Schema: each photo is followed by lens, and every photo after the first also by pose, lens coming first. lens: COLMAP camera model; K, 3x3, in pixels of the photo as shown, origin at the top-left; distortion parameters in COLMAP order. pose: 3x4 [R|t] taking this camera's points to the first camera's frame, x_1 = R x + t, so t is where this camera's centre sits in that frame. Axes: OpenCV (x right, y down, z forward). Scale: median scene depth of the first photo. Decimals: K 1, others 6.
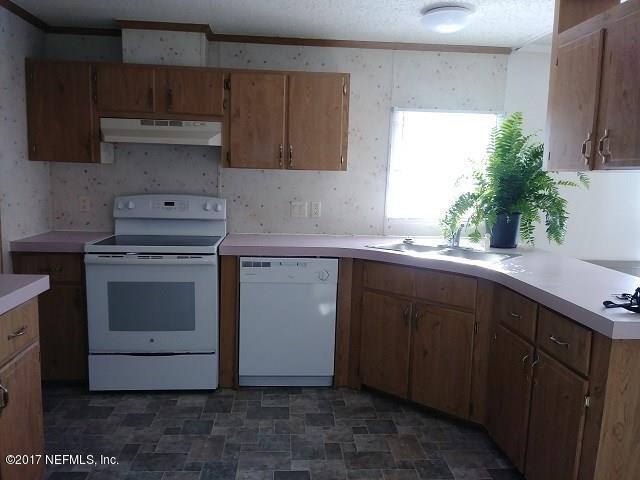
lens RADIAL K [[539.5, 0, 320.9], [0, 539.5, 236.4], [0, 0, 1]] dist [0.013973, 0.004265]
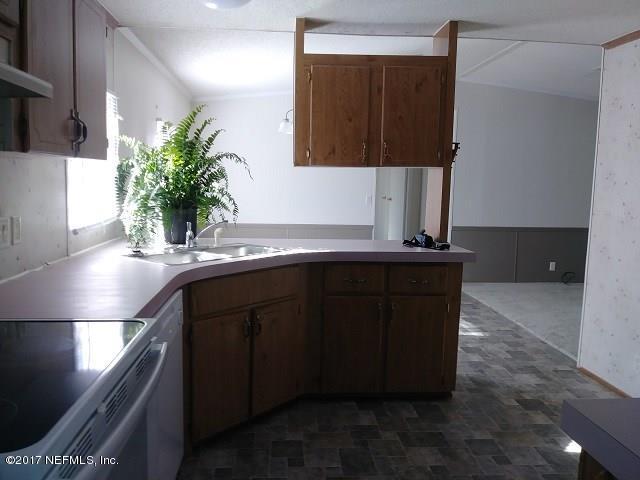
lens RADIAL K [[525.8, 0, 318.9], [0, 525.8, 240.1], [0, 0, 1]] dist [0.007983, 0.003552]
pose [[0.002351, -0.141754, 0.989899, -0.939215], [0.105505, 0.984412, 0.140718, -0.146075], [-0.994416, 0.104109, 0.017270, 1.177892]]
